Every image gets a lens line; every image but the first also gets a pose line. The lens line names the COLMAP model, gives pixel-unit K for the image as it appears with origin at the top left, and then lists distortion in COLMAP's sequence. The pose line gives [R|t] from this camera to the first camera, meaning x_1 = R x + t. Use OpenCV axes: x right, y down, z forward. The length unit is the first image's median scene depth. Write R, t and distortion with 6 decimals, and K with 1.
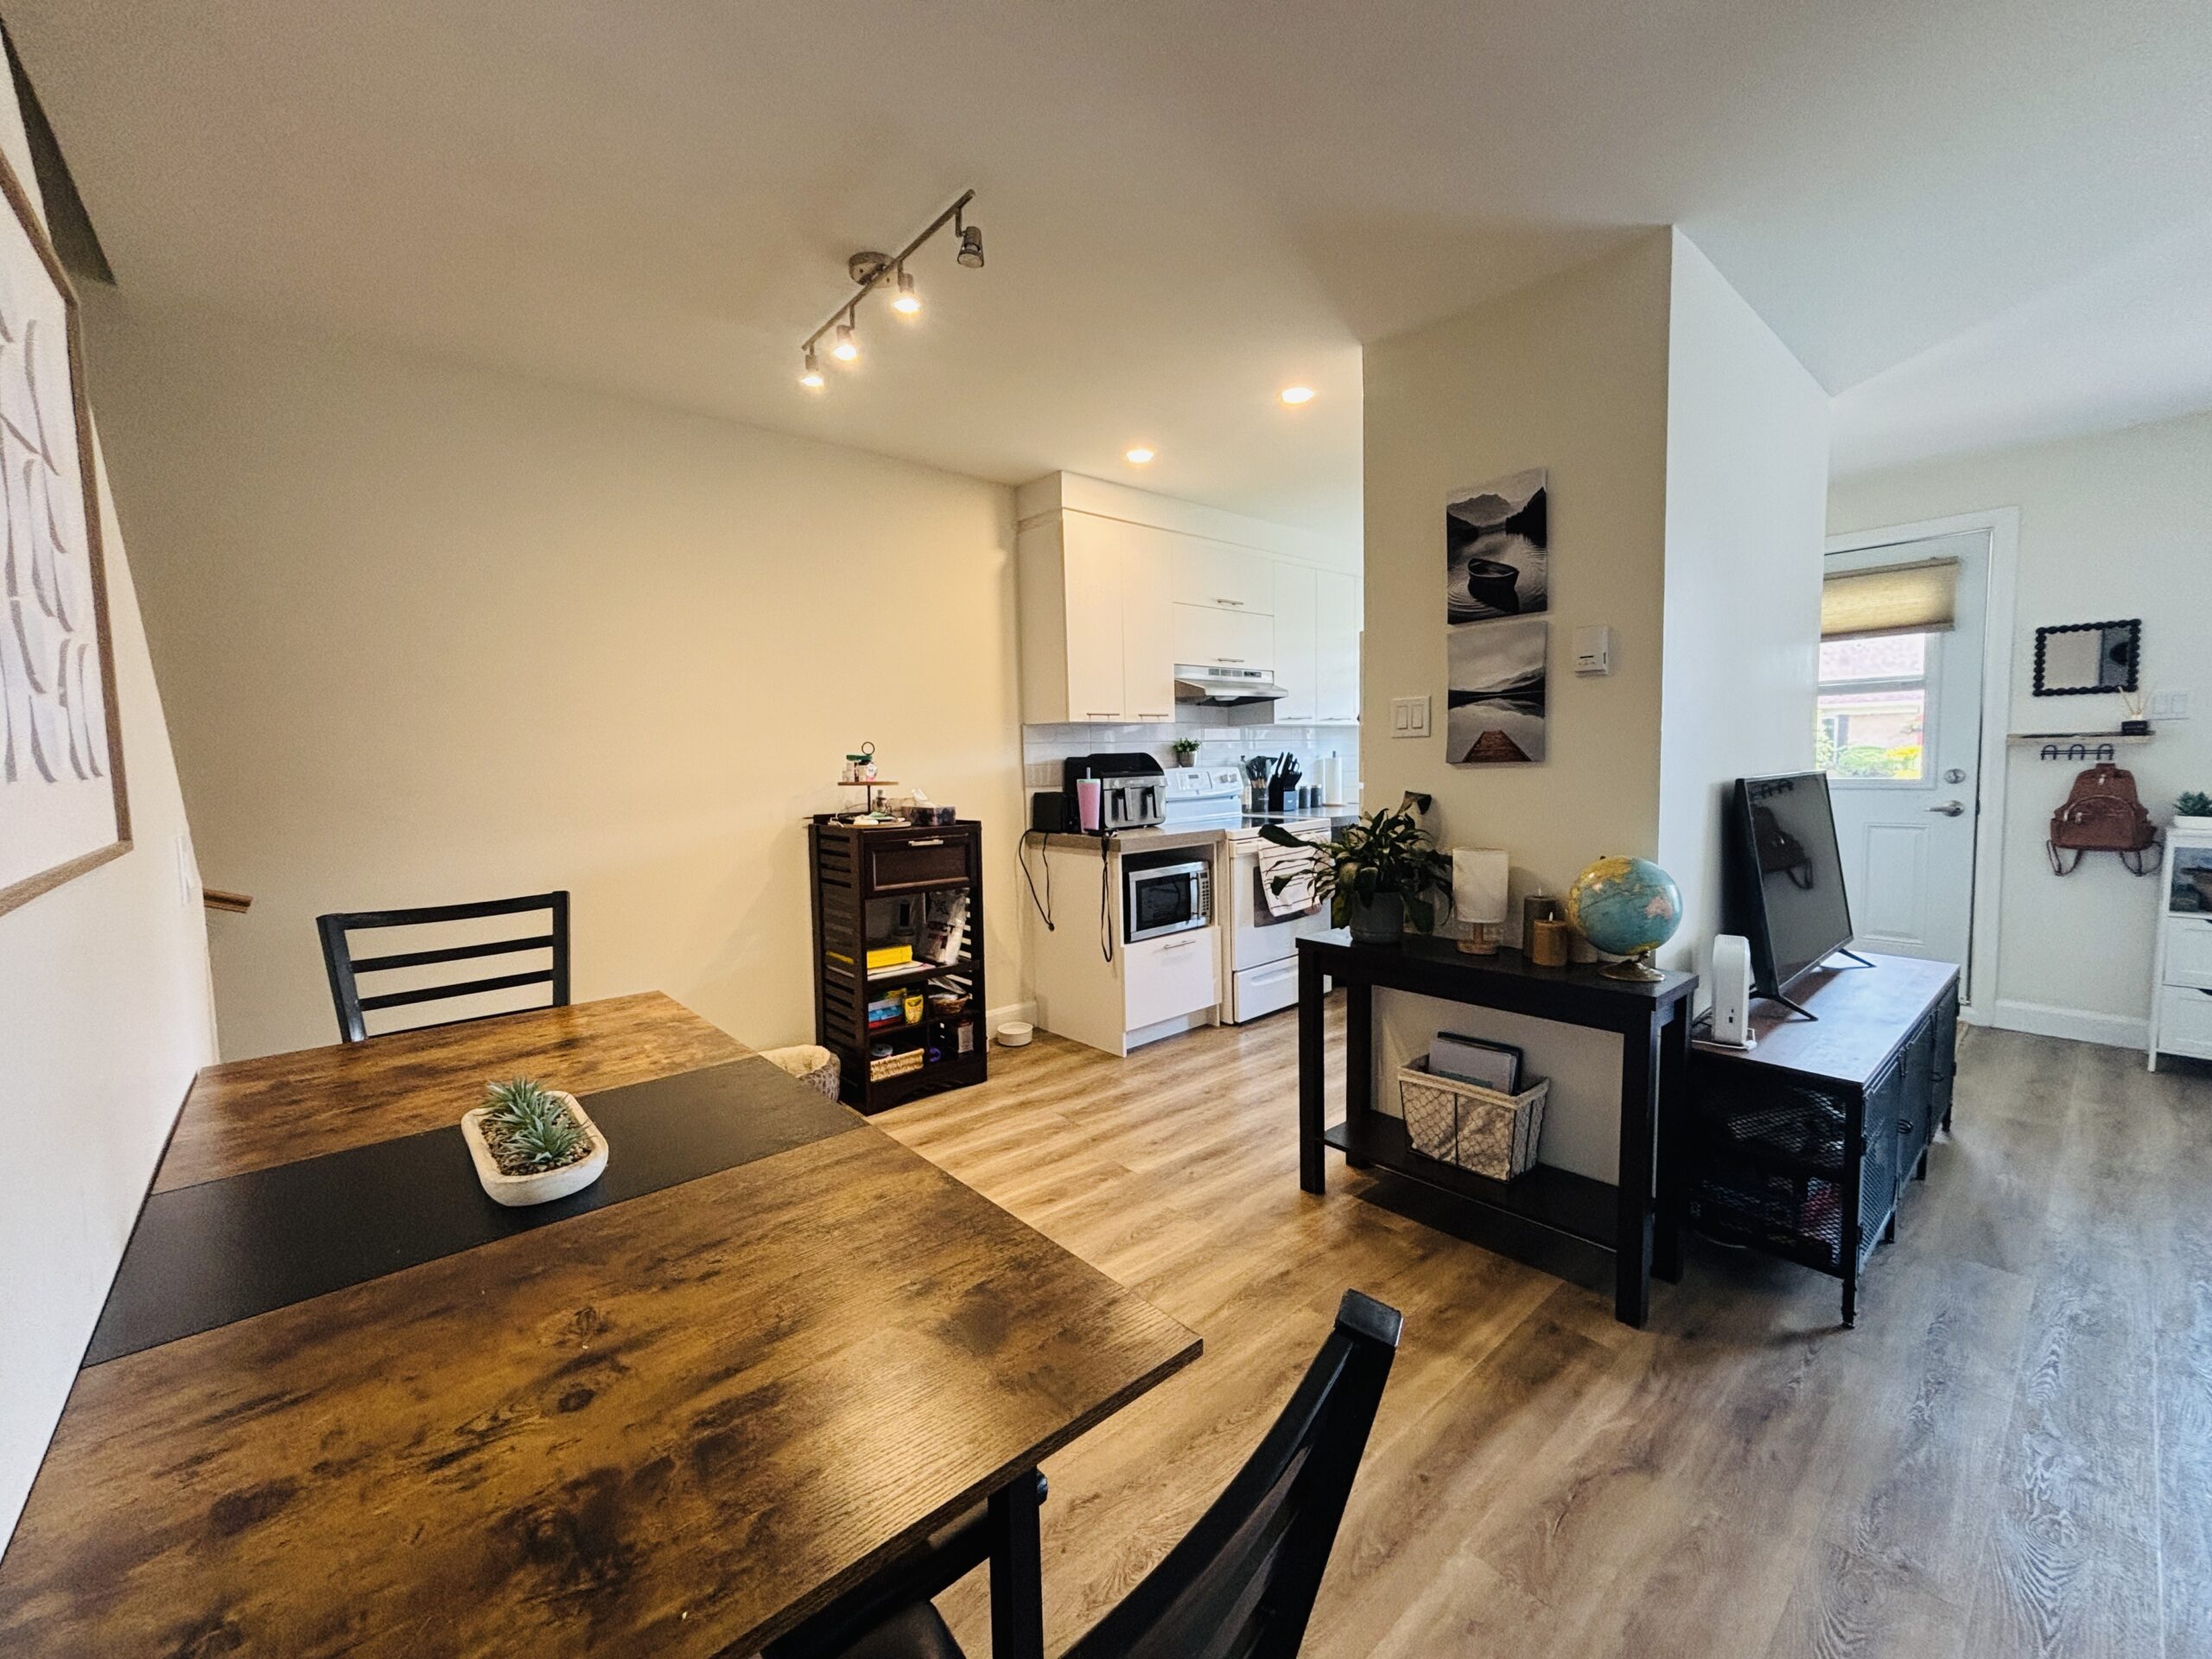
lens RADIAL K [[889.7, 0, 1109.7], [0, 889.7, 822.4], [0, 0, 1]] dist [0.010444, -0.000349]
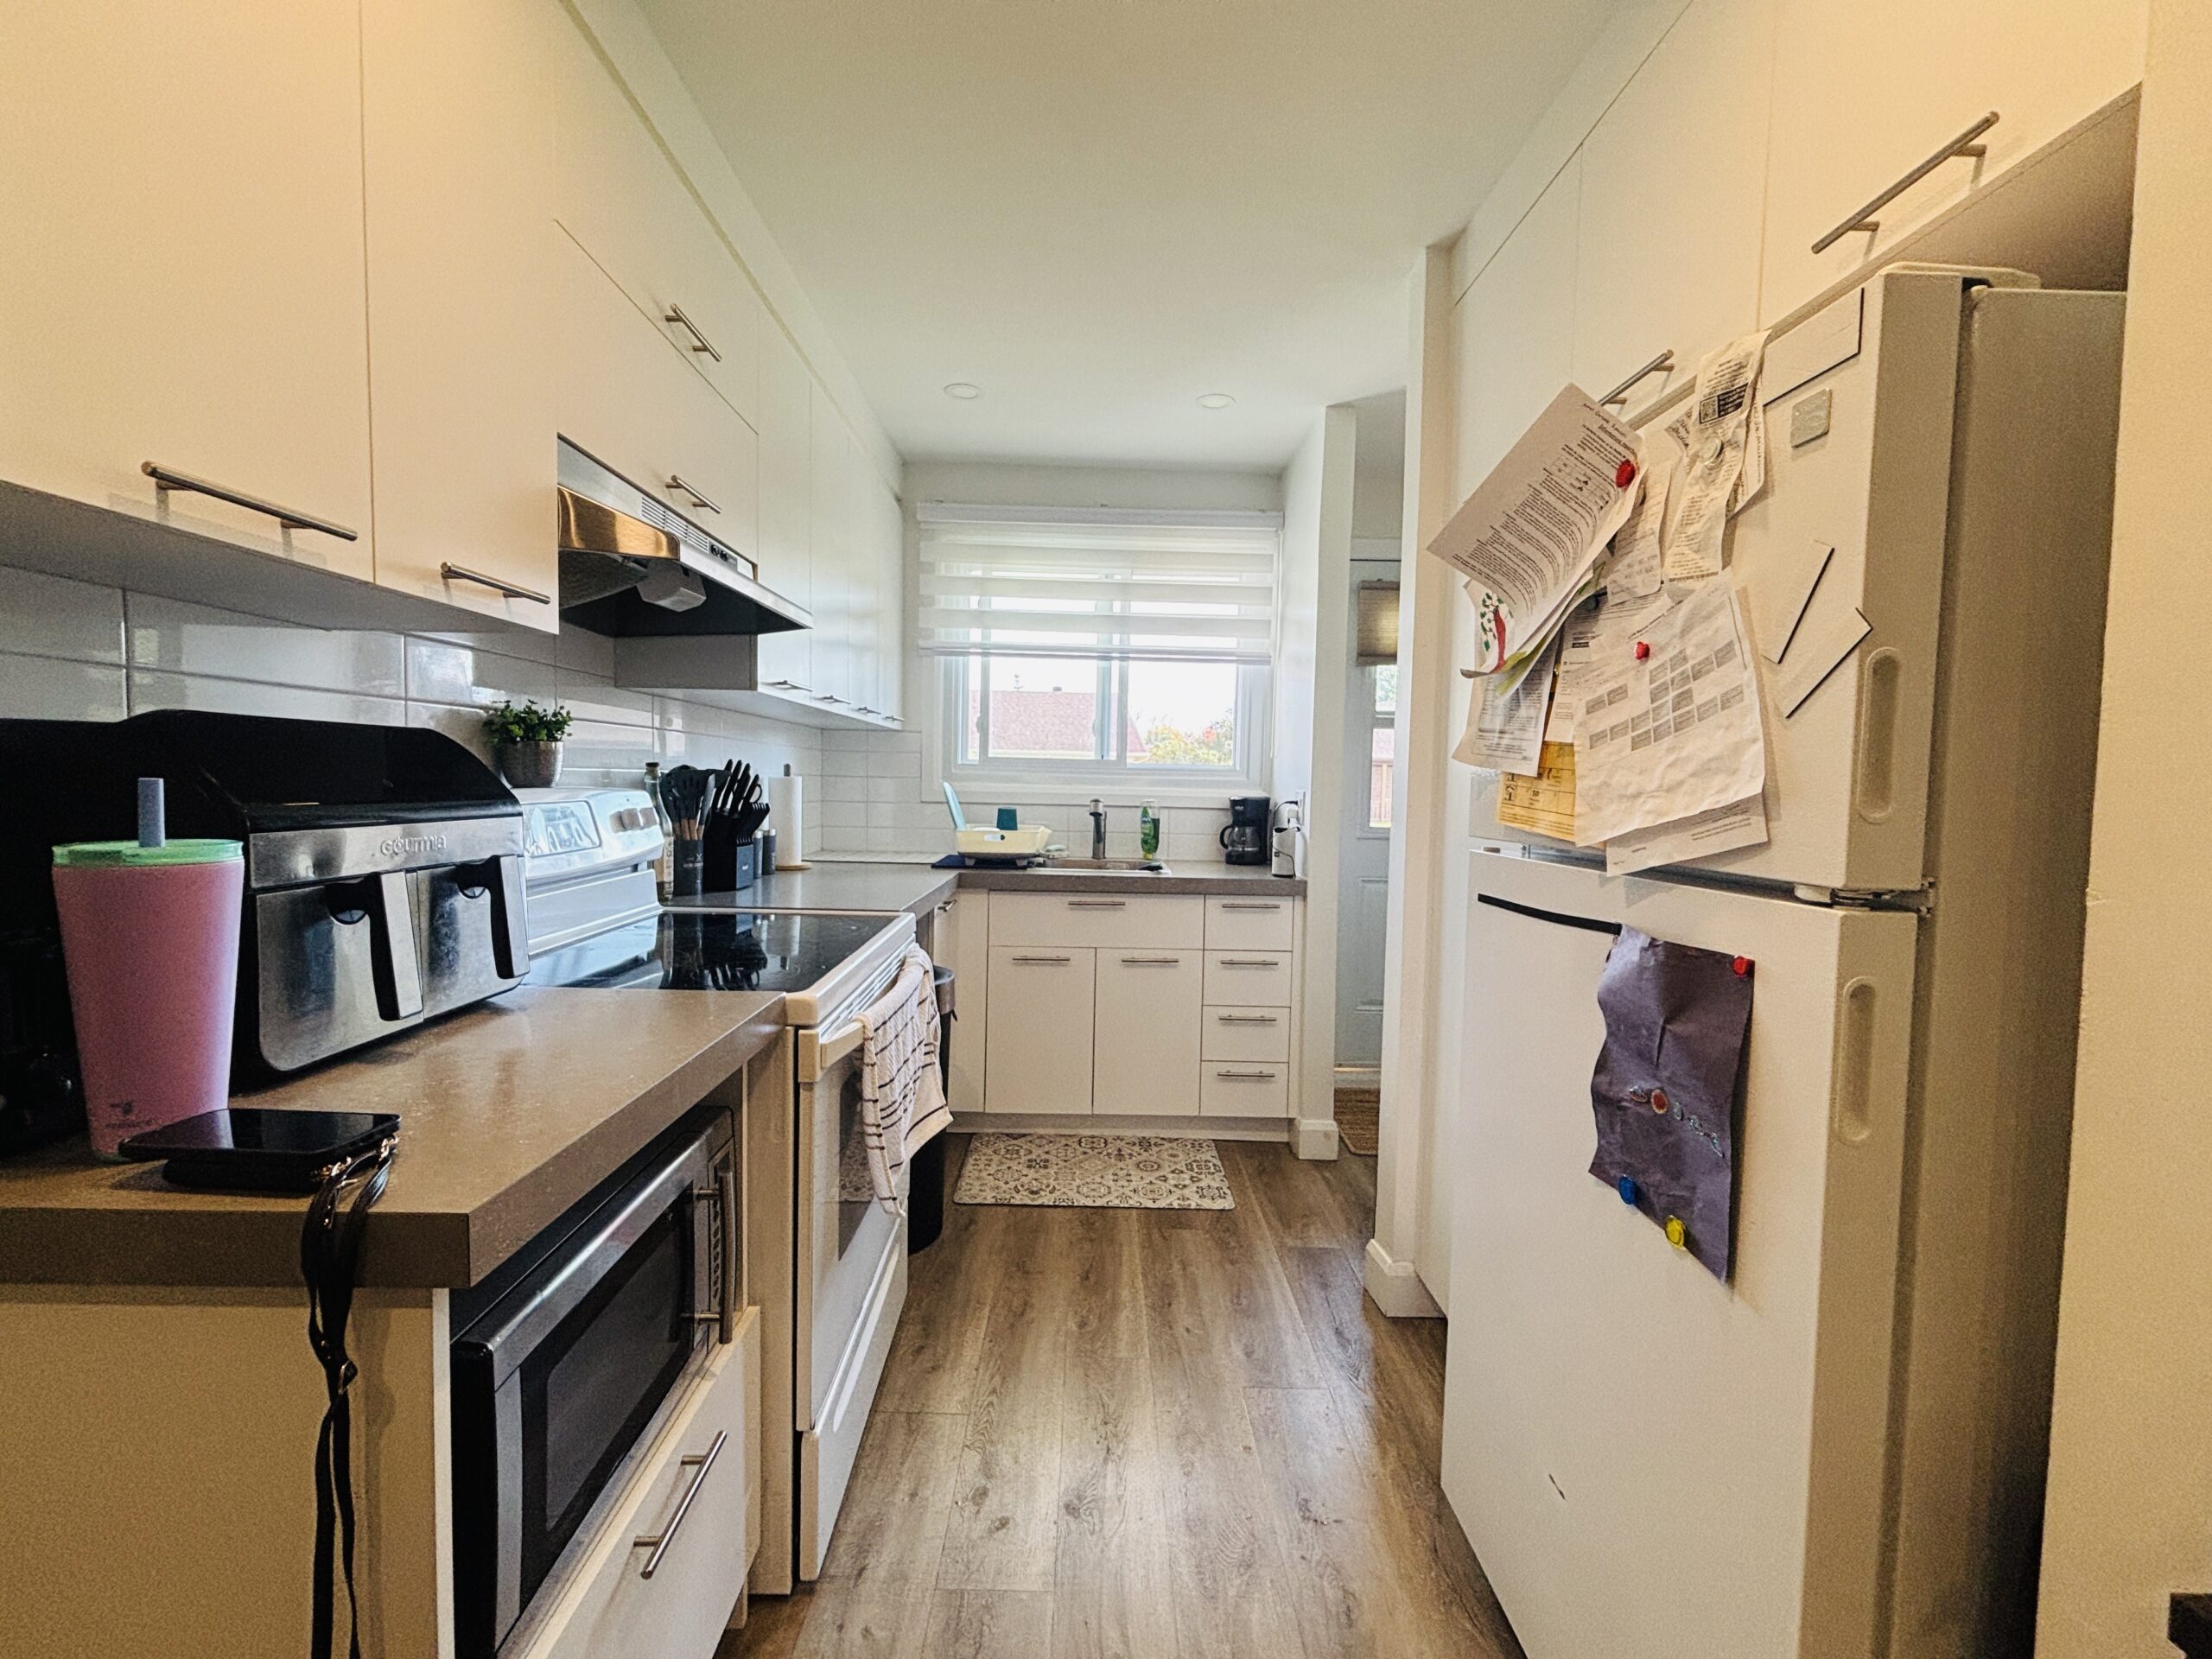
lens RADIAL K [[889.7, 0, 1103.7], [0, 889.7, 816.8], [0, 0, 1]] dist [0.010444, -0.000349]
pose [[0.643248, 0.010811, 0.765582, -0.032089], [0.015553, 0.999510, -0.027182, -0.036602], [-0.765500, 0.029391, 0.642764, 0.600384]]
